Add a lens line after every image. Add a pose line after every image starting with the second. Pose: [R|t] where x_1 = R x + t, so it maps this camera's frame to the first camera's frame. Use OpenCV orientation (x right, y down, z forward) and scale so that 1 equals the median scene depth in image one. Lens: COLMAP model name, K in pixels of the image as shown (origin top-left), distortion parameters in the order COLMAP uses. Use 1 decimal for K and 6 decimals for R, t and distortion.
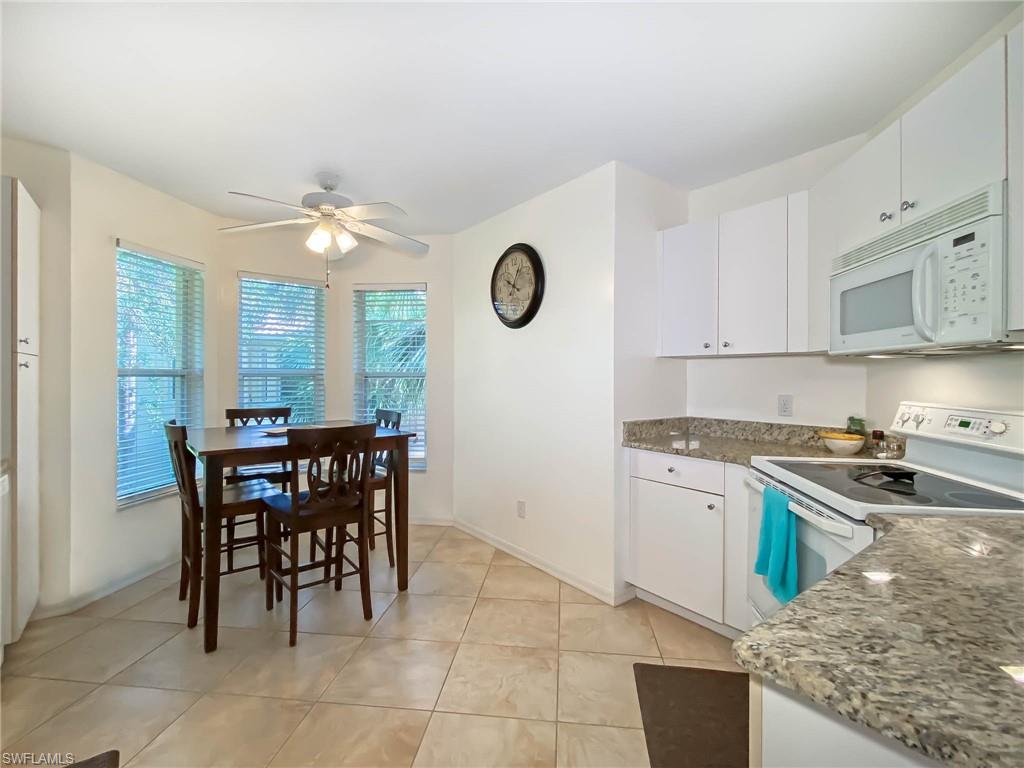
lens RADIAL K [[458.2, 0, 512.0], [0, 458.2, 384.0], [0, 0, 1]] dist [-0.000127, -0.000006]
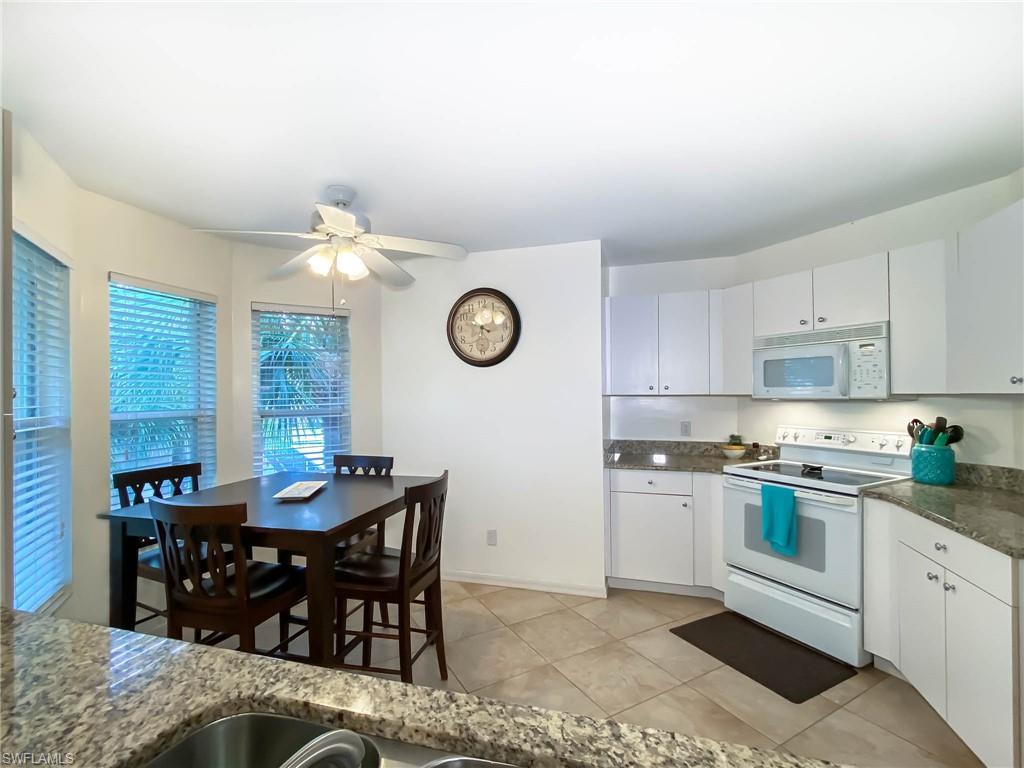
lens RADIAL K [[465.0, 0, 489.8], [0, 465.0, 395.1], [0, 0, 1]] dist [0.001310, 0.000170]
pose [[0.820463, -0.013358, 0.571544, -0.872540], [0.021105, 0.999753, -0.006931, -0.072244], [-0.571311, 0.017748, 0.820542, 0.163743]]
